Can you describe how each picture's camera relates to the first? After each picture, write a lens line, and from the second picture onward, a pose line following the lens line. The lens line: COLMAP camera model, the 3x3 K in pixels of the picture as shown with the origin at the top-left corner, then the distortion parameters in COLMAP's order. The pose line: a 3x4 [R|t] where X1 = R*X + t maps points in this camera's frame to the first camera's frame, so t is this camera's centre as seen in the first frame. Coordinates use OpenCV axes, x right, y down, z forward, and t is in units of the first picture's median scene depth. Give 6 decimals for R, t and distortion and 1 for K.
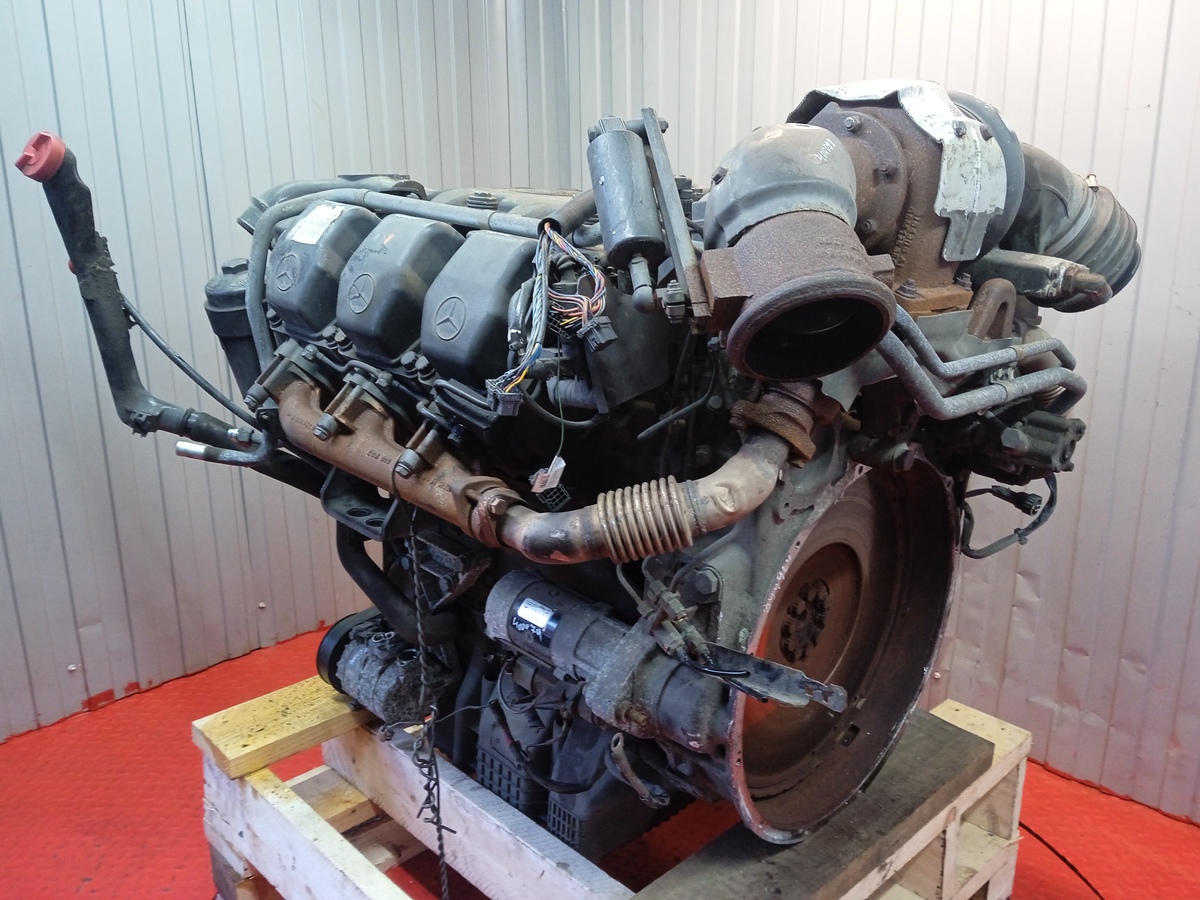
lens RADIAL K [[1010.1, 0, 600.0], [0, 1010.1, 450.0], [0, 0, 1]] dist [0.110904, -0.196020]
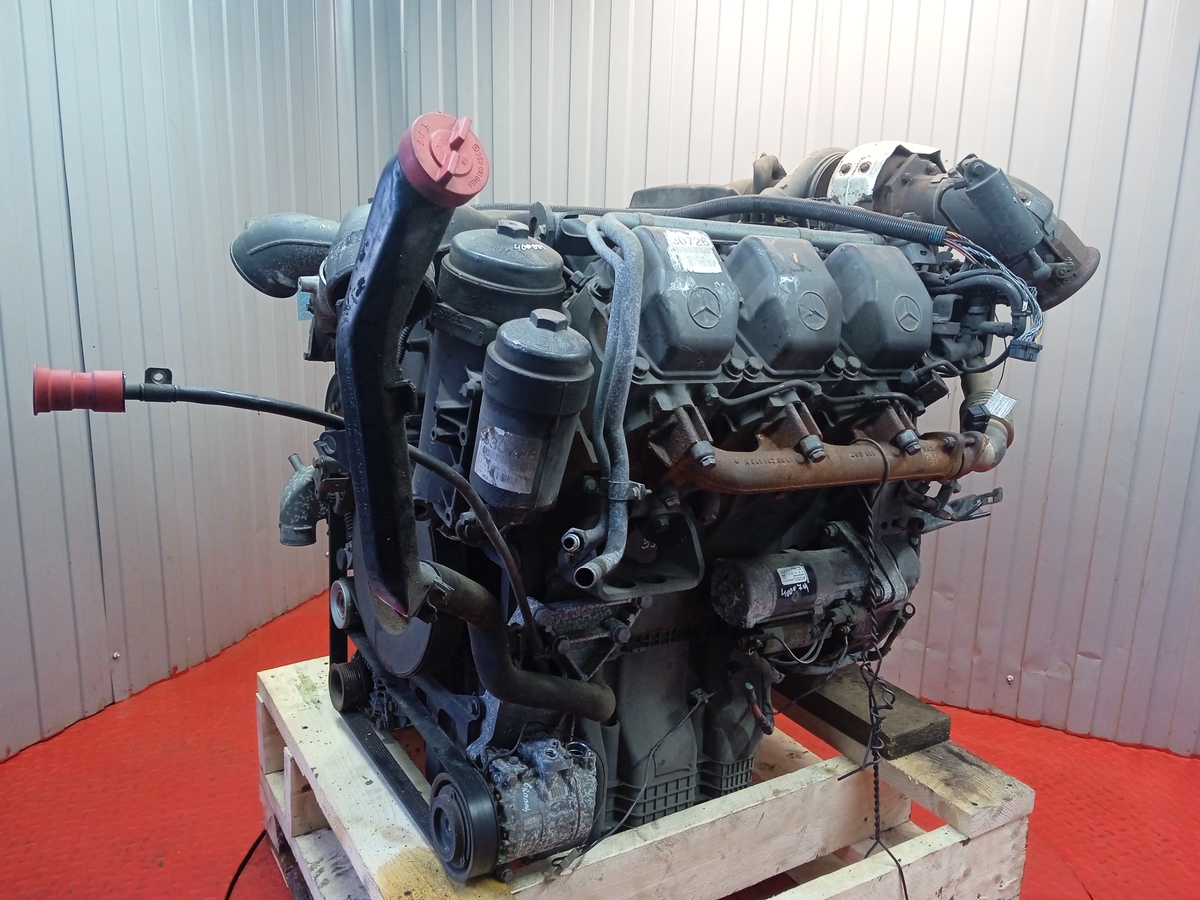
lens RADIAL K [[998.0, 0, 600.0], [0, 998.0, 450.0], [0, 0, 1]] dist [0.138801, -0.263462]
pose [[0.217531, -0.227135, 0.949258, -0.931895], [0.251665, 0.952715, 0.170291, -0.179891], [-0.943051, 0.201851, 0.264407, 0.699070]]
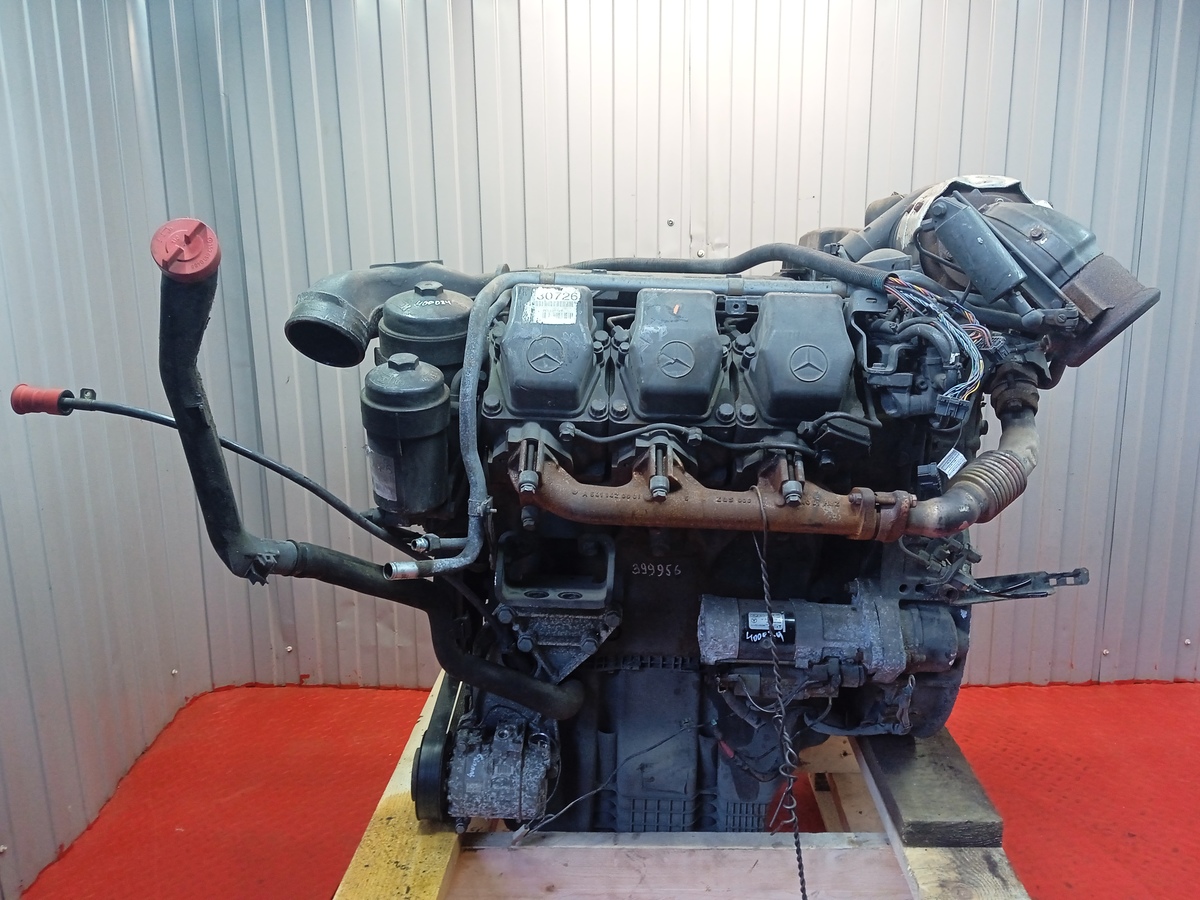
lens RADIAL K [[1010.1, 0, 600.0], [0, 1010.1, 450.0], [0, 0, 1]] dist [0.110904, -0.196020]
pose [[0.719576, -0.161416, 0.675393, -0.756475], [0.220902, 0.975293, -0.002263, -0.054060], [-0.658341, 0.150824, 0.737455, 0.195164]]
